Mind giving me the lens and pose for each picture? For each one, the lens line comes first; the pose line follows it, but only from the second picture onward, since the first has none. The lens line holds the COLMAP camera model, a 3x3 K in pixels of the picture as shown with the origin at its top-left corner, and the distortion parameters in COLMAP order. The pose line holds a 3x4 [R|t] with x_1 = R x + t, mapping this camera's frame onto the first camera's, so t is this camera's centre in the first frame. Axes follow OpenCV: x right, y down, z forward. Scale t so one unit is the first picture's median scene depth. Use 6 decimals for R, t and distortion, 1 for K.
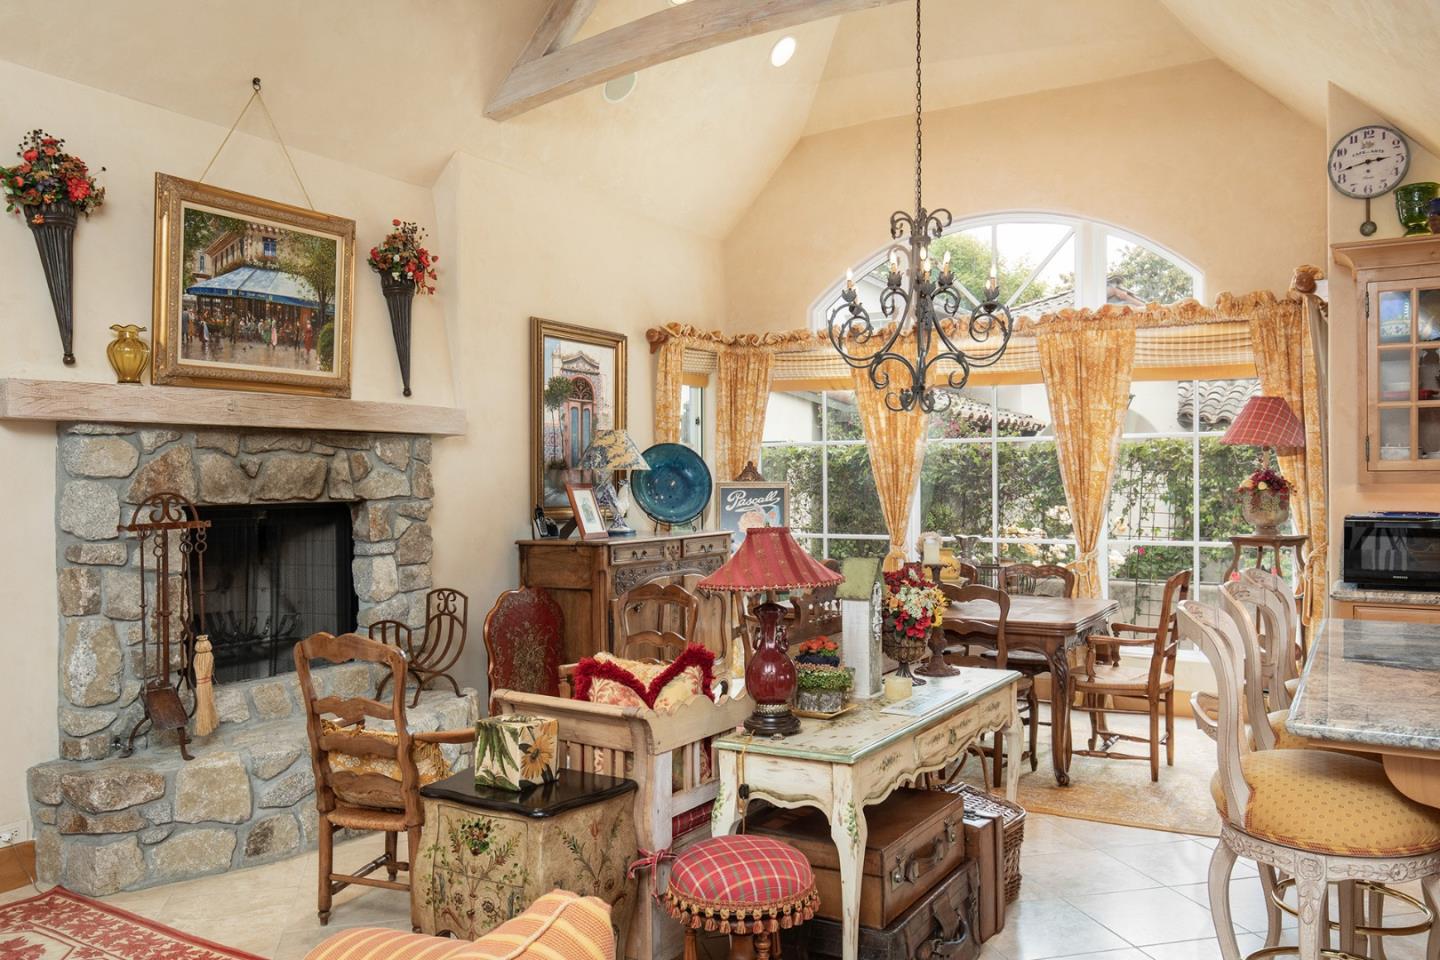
lens RADIAL K [[1100.9, 0, 720.0], [0, 1100.9, 480.0], [0, 0, 1]] dist [0.003083, 0.001559]
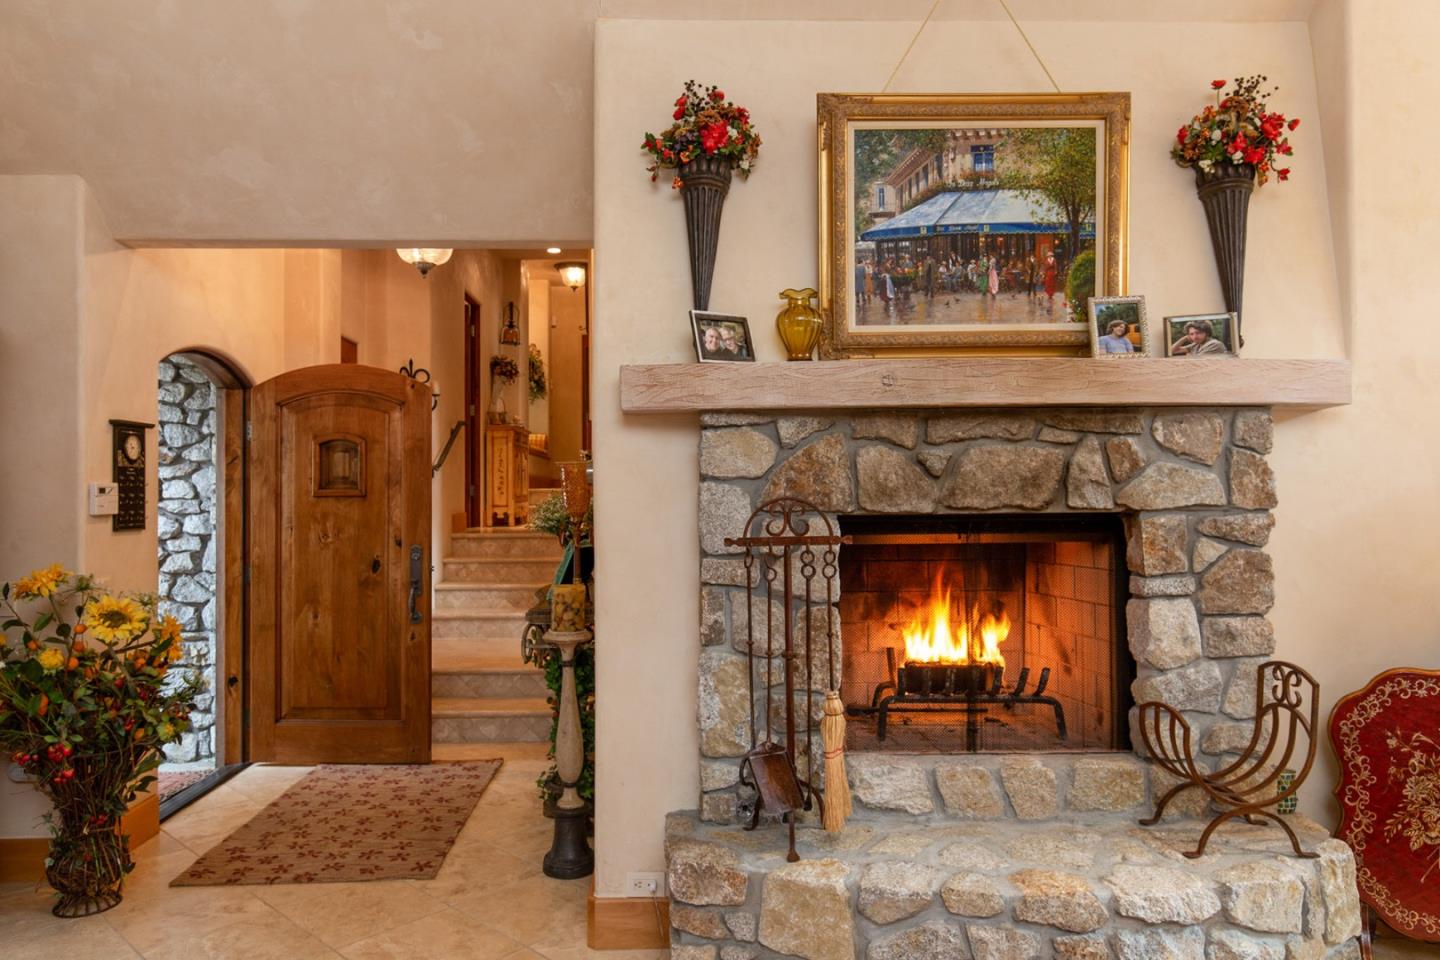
lens RADIAL K [[955.7, 0, 720.0], [0, 955.7, 480.0], [0, 0, 1]] dist [0.023395, -0.034964]
pose [[0.530048, -0.006446, -0.847943, 0.030707], [0.003658, 0.999979, -0.005315, 0.002160], [0.847960, -0.000285, 0.530060, 0.511642]]
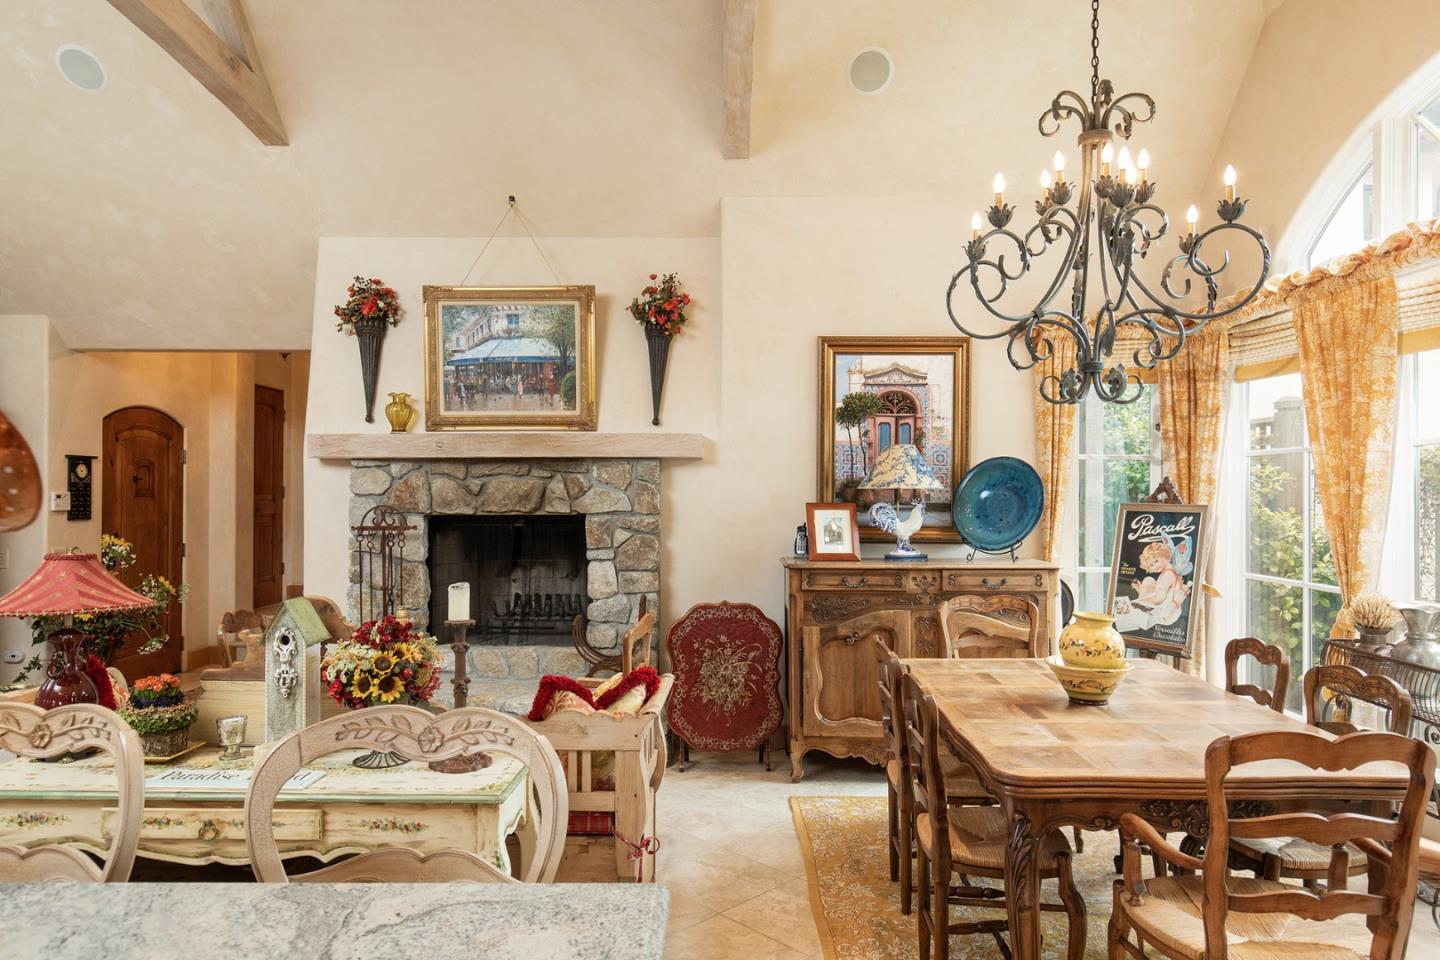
lens RADIAL K [[882.2, 0, 721.7], [0, 882.2, 486.3], [0, 0, 1]] dist [-0.002741, -0.001963]
pose [[0.509339, 0.001718, -0.860564, 0.620389], [-0.005194, 0.999986, -0.001078, -0.012607], [0.860550, 0.005019, 0.509341, 0.664864]]
